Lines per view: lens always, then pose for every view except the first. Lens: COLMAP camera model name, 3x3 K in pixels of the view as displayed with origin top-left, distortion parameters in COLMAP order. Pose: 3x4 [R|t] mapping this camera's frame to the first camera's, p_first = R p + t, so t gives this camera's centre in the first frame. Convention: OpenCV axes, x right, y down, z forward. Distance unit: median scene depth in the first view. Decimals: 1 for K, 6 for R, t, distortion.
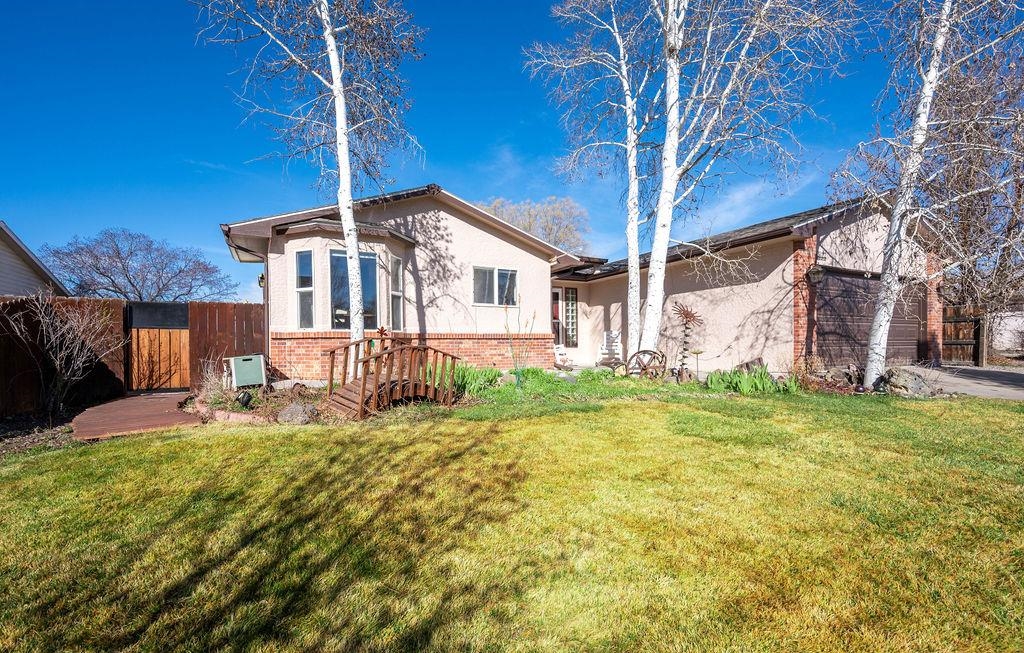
lens RADIAL K [[409.6, 0, 488.9], [0, 409.6, 342.6], [0, 0, 1]] dist [0.000488, 0.000101]
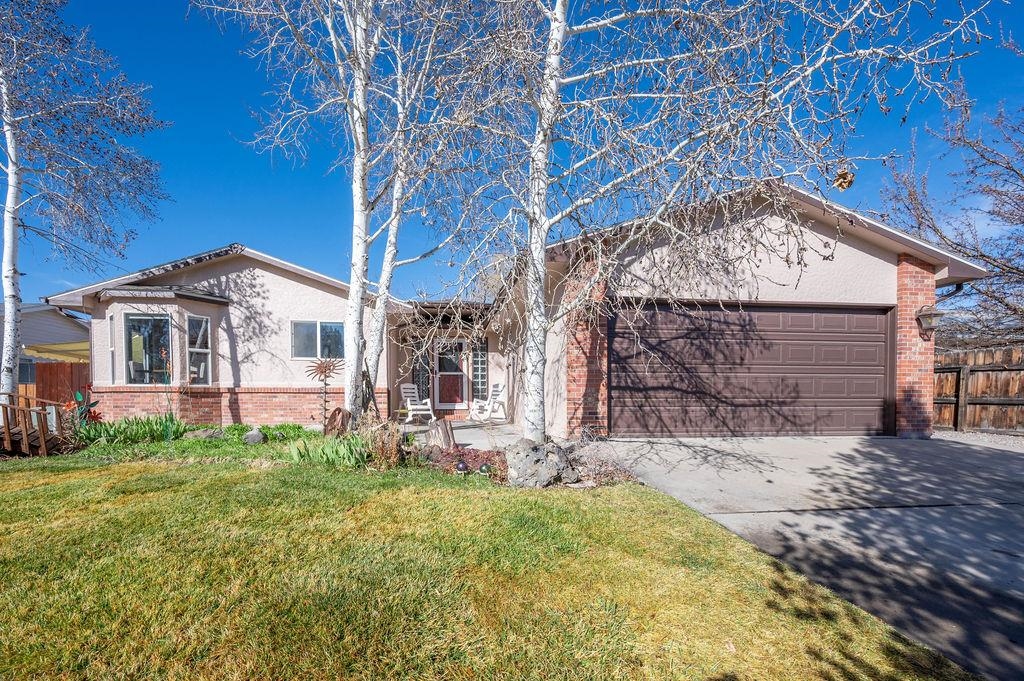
lens RADIAL K [[405.1, 0, 507.5], [0, 405.1, 404.2], [0, 0, 1]] dist [0.001087, 0.000203]
pose [[0.951427, 0.014059, -0.307555, 0.828061], [-0.006449, 0.999648, 0.025743, -0.011725], [0.307808, -0.022509, 0.951182, 0.224717]]
